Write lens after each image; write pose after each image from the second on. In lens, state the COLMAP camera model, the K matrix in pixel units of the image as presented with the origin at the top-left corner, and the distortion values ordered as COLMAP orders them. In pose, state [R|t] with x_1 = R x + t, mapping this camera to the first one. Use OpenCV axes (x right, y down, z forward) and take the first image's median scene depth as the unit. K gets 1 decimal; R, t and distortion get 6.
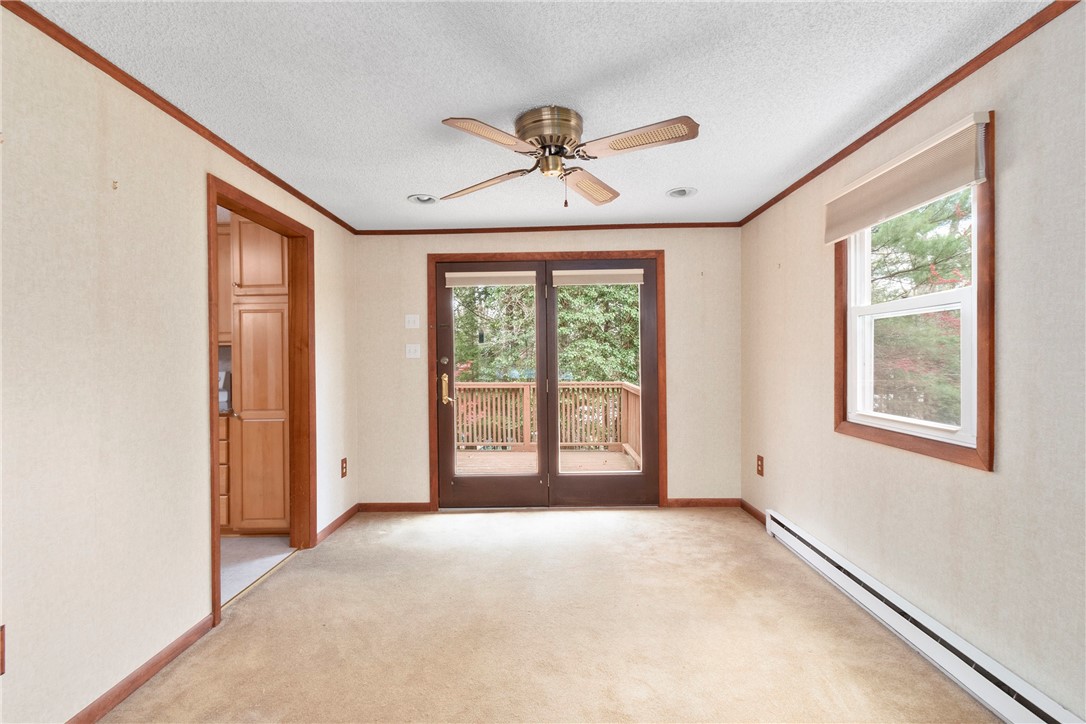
lens RADIAL K [[488.3, 0, 538.4], [0, 488.3, 360.4], [0, 0, 1]] dist [-0.002918, -0.001655]
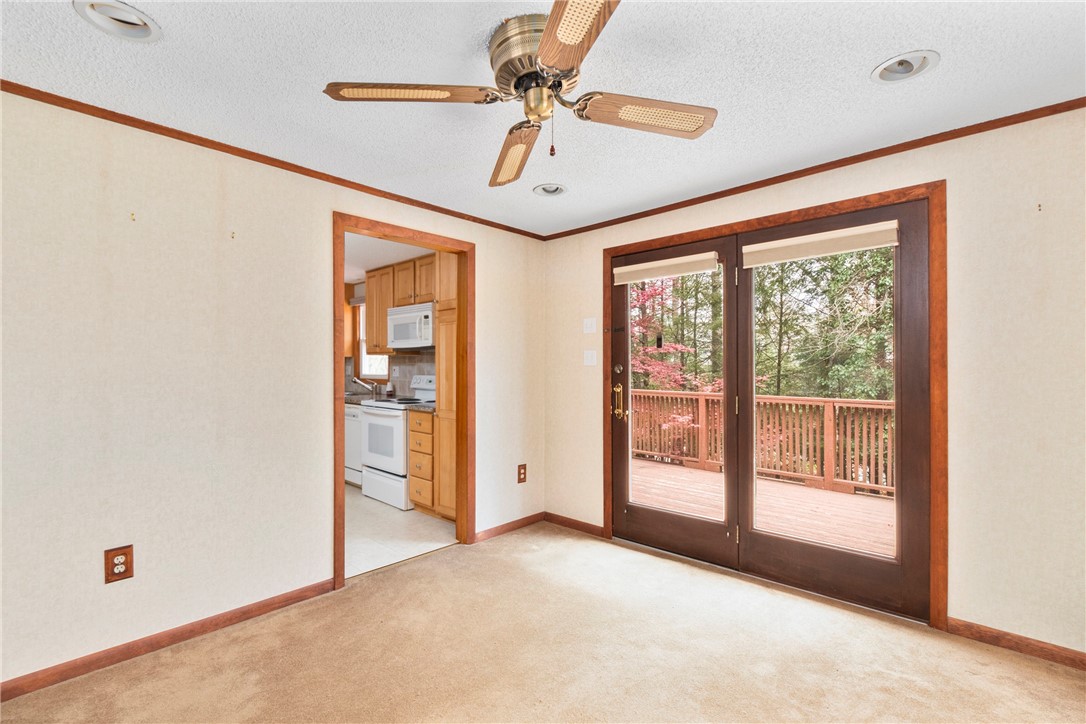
lens RADIAL K [[488.3, 0, 520.6], [0, 488.3, 366.5], [0, 0, 1]] dist [-0.002918, -0.001655]
pose [[0.738518, 0.009123, -0.674172, 0.276160], [-0.009103, 0.999952, 0.003559, -0.005746], [0.674172, 0.003509, 0.738566, 0.246767]]
